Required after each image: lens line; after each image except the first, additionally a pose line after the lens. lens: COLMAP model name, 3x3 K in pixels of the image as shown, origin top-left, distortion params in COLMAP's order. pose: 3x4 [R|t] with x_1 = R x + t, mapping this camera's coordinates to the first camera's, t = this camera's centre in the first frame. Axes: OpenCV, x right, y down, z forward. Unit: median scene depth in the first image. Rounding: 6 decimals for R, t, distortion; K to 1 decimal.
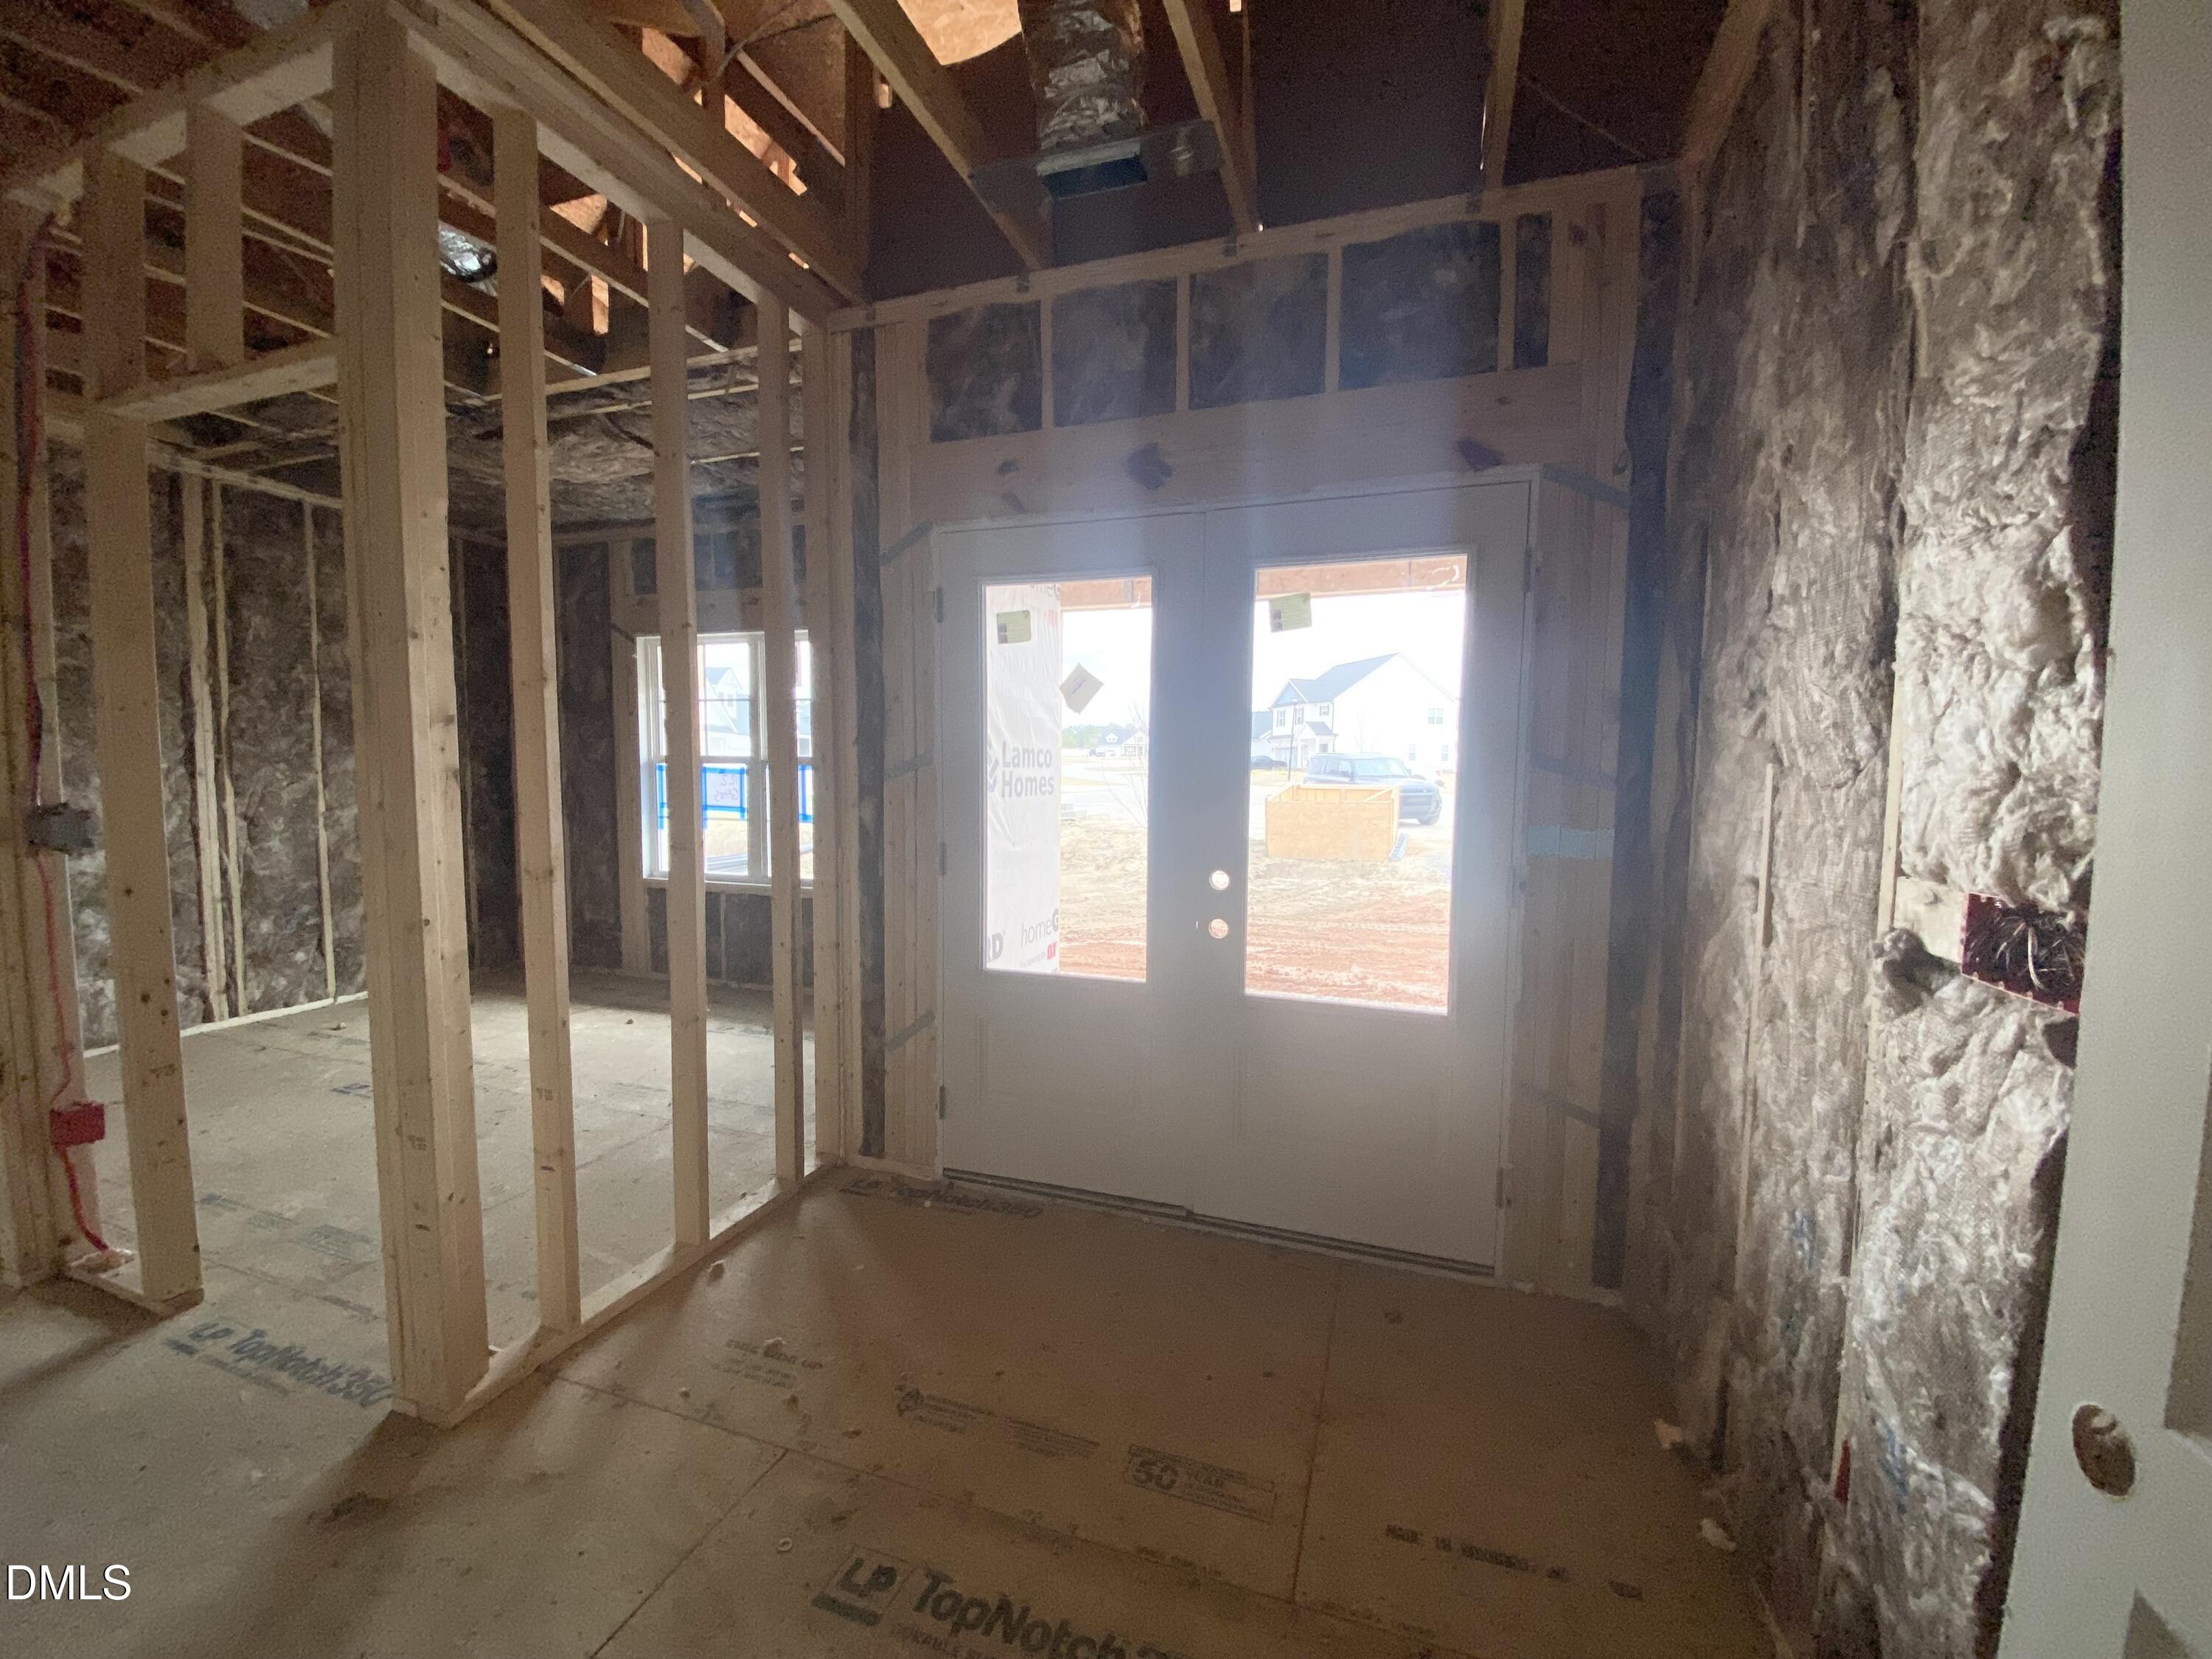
lens RADIAL K [[899.6, 0, 1109.9], [0, 899.6, 833.8], [0, 0, 1]] dist [-0.012357, -0.006399]
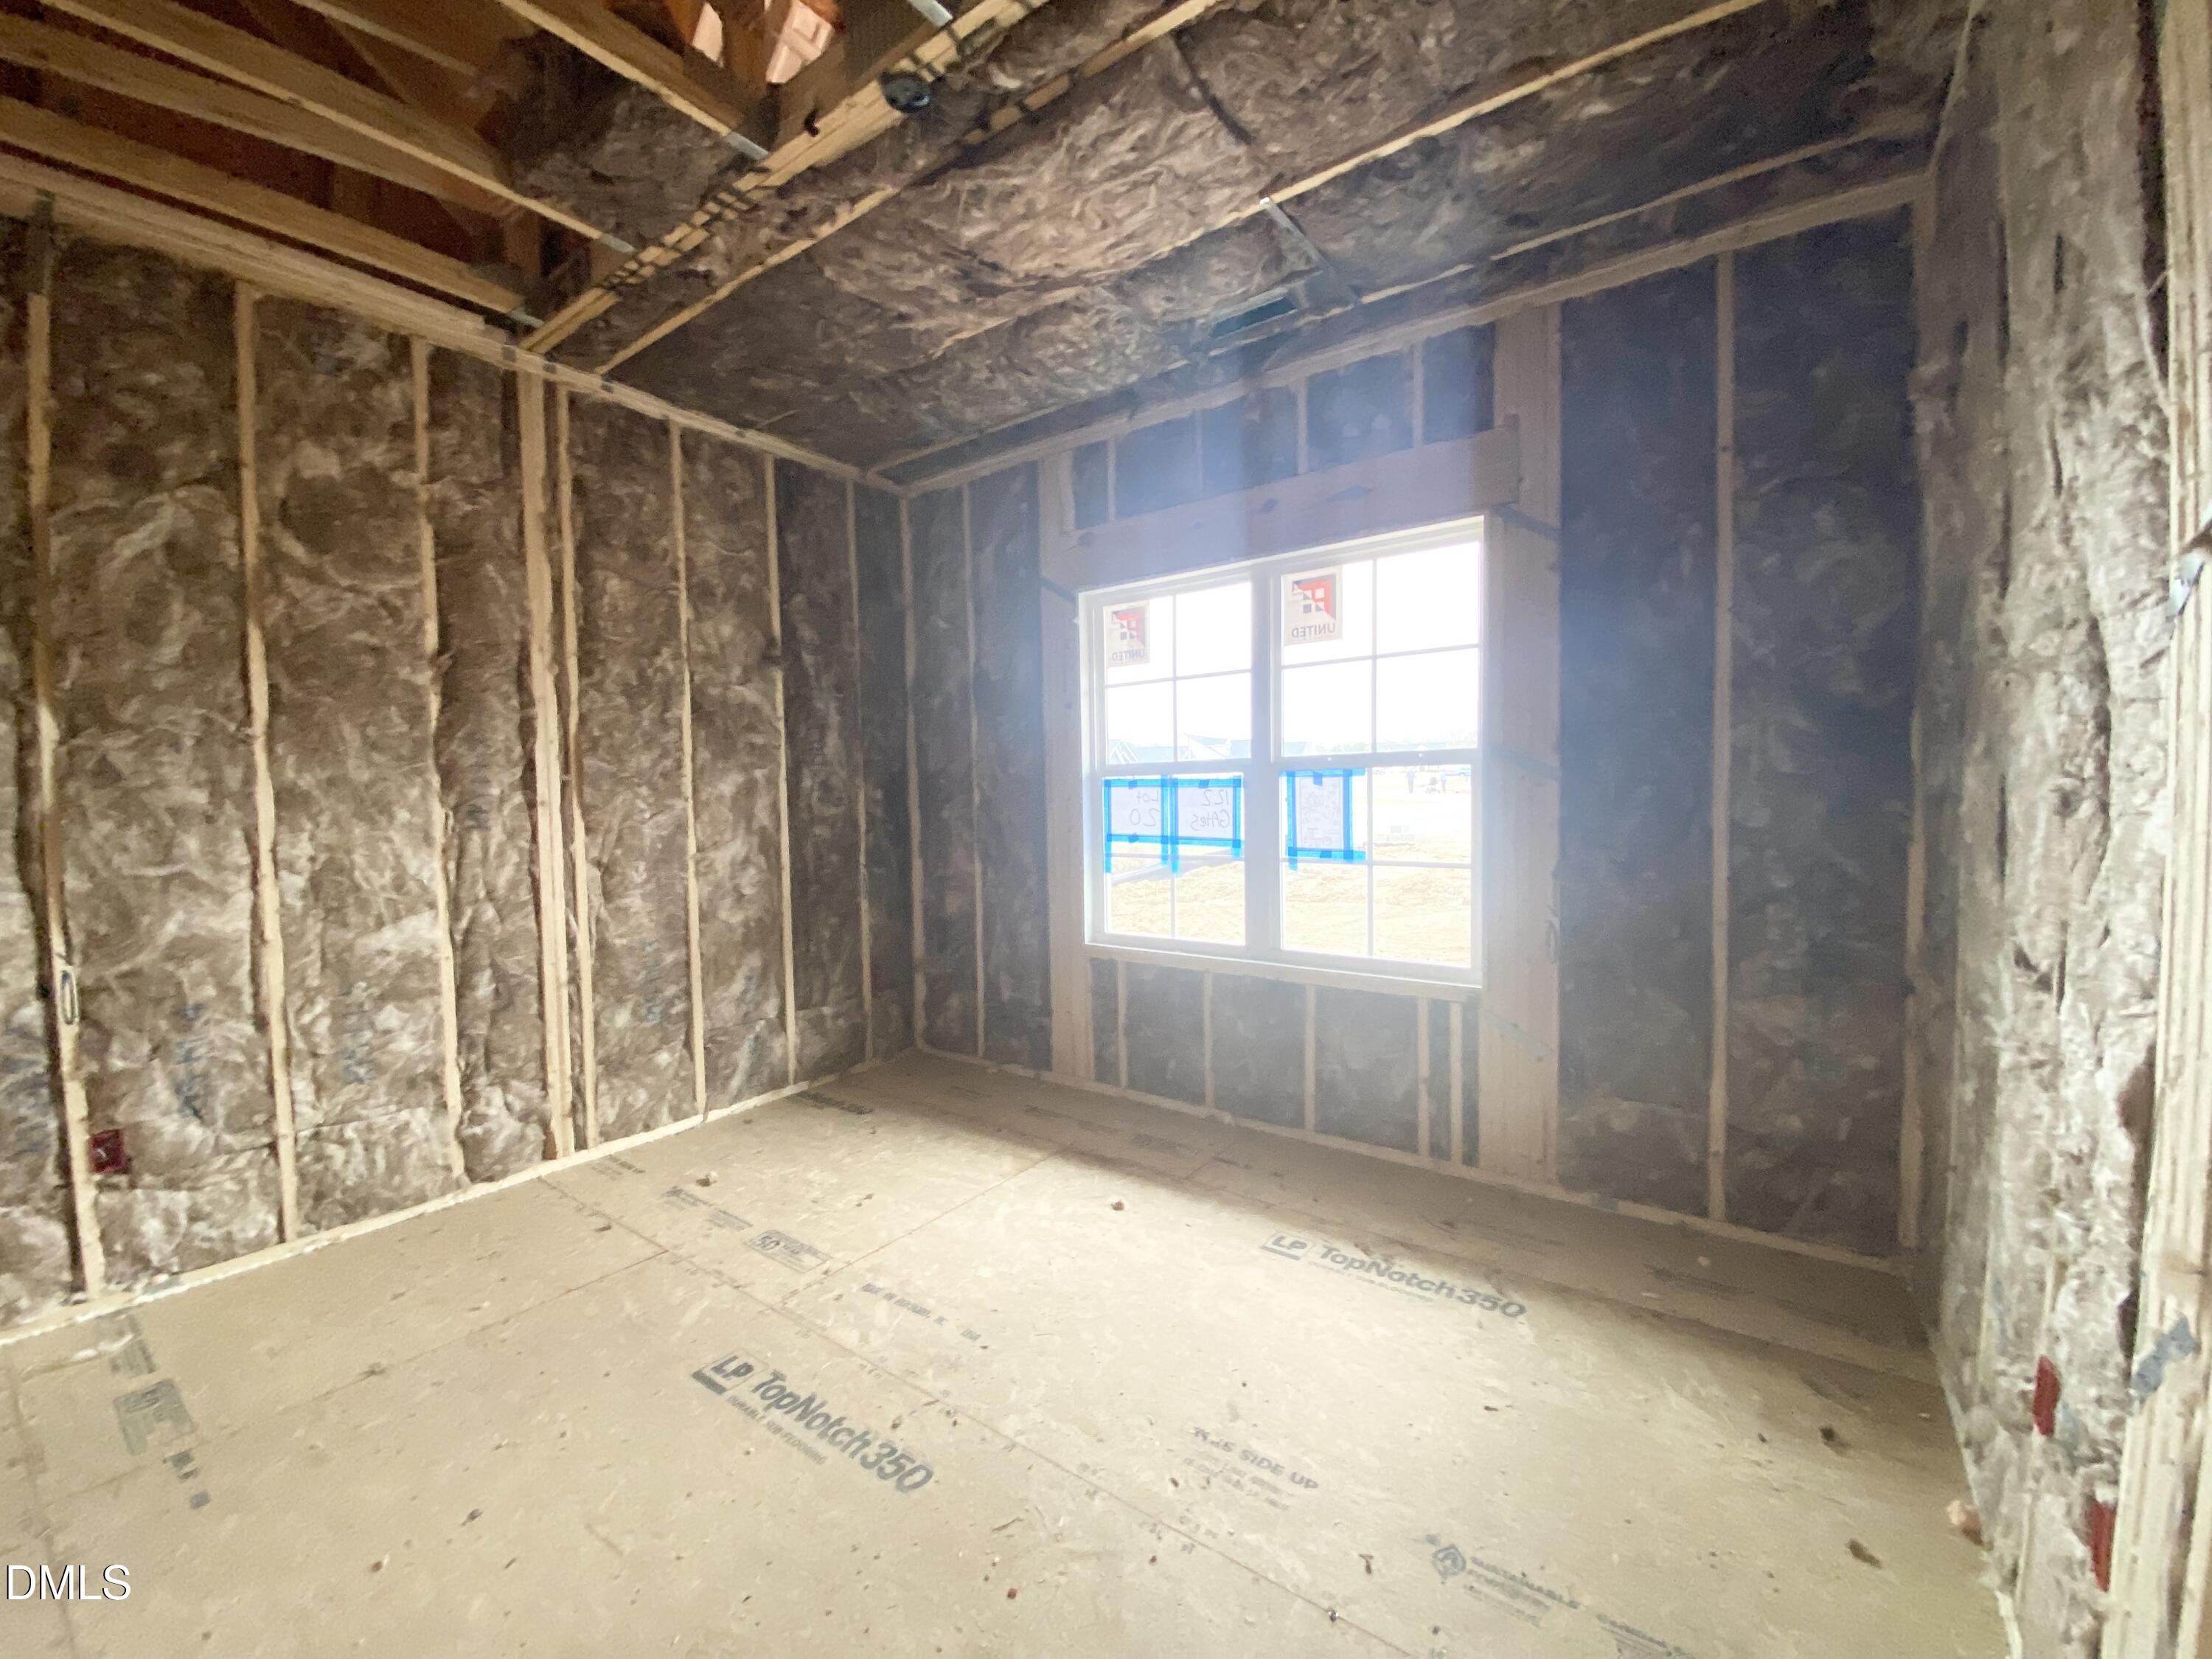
lens RADIAL K [[899.6, 0, 1103.1], [0, 899.6, 833.5], [0, 0, 1]] dist [-0.012357, -0.006399]
pose [[0.951512, -0.012974, -0.307338, -0.372593], [0.005336, 0.999656, -0.025680, -0.022113], [0.307565, 0.022795, 0.951254, 0.440540]]
